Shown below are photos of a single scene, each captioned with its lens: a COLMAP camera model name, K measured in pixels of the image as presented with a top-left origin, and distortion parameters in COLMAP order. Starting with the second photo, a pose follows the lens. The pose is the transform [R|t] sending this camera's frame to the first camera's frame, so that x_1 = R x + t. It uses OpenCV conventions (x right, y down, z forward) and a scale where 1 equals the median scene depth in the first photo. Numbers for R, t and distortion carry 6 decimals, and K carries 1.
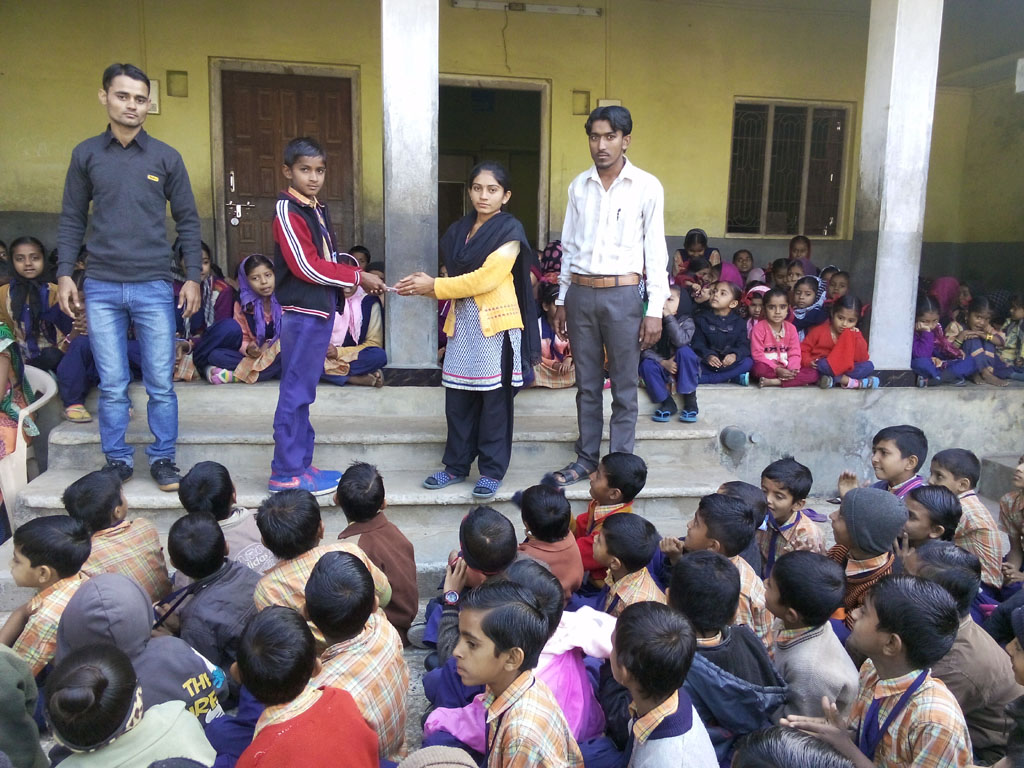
lens RADIAL K [[818.7, 0, 513.5], [0, 818.7, 369.5], [0, 0, 1]] dist [0.094521, -0.173986]
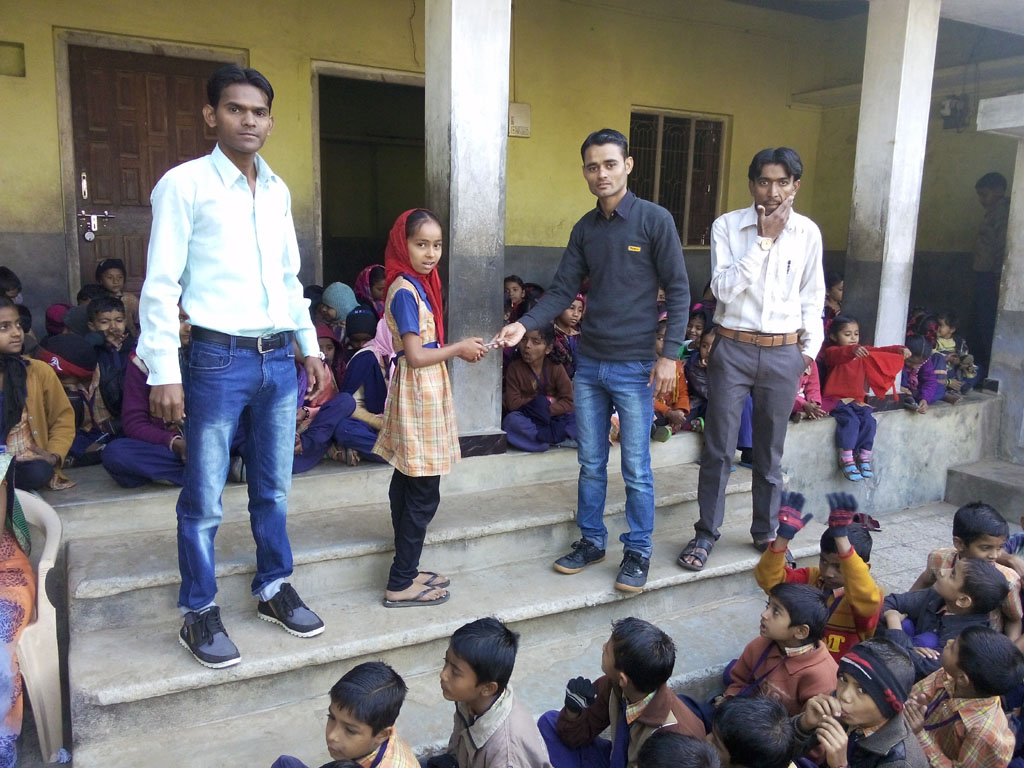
lens RADIAL K [[816.3, 0, 512.0], [0, 816.3, 384.0], [0, 0, 1]] dist [0.084315, -0.145604]
pose [[0.947100, -0.059467, 0.315382, -0.313085], [0.045892, 0.997679, 0.050301, -0.085177], [-0.317641, -0.033166, 0.947631, 0.161818]]
